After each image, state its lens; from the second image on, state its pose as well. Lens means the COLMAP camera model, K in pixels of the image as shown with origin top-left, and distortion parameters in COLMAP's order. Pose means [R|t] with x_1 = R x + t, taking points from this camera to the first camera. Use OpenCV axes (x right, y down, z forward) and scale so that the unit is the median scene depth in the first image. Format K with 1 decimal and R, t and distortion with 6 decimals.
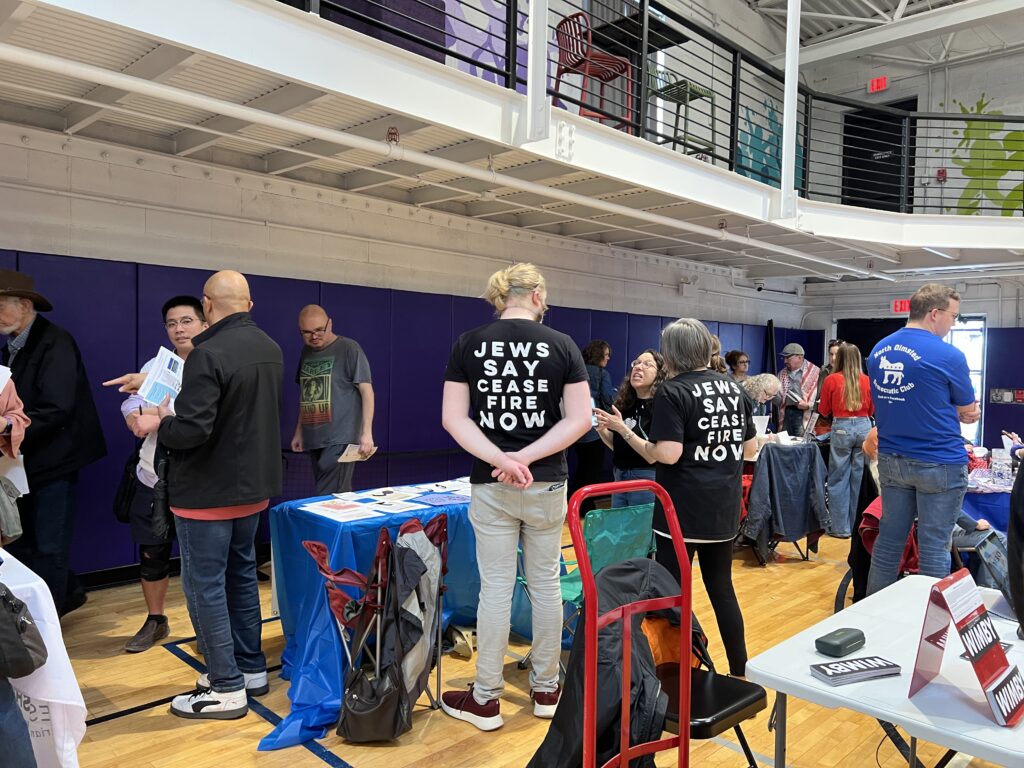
lens RADIAL K [[772.3, 0, 517.0], [0, 772.3, 382.3], [0, 0, 1]] dist [0.054242, -0.063808]
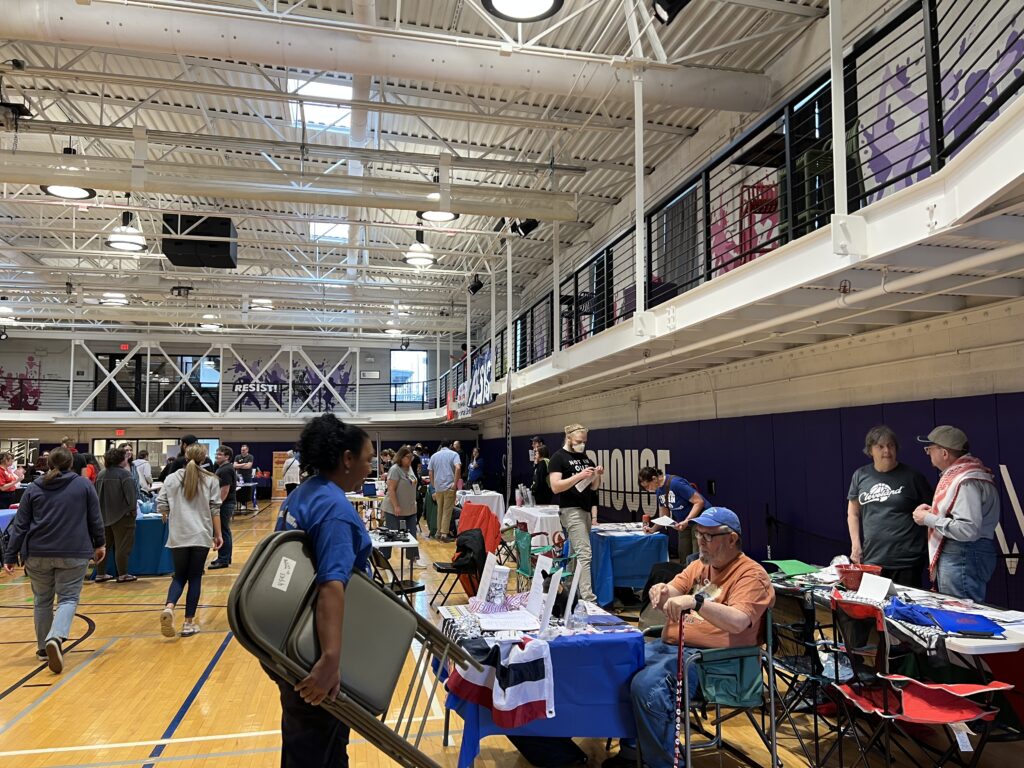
lens RADIAL K [[764.8, 0, 512.0], [0, 764.8, 384.0], [0, 0, 1]] dist [0.090121, -0.101368]
pose [[-0.548983, -0.094496, -0.830474, 1.164106], [-0.035486, 0.995328, -0.089796, -0.028665], [0.835080, -0.019826, -0.549772, 1.242449]]
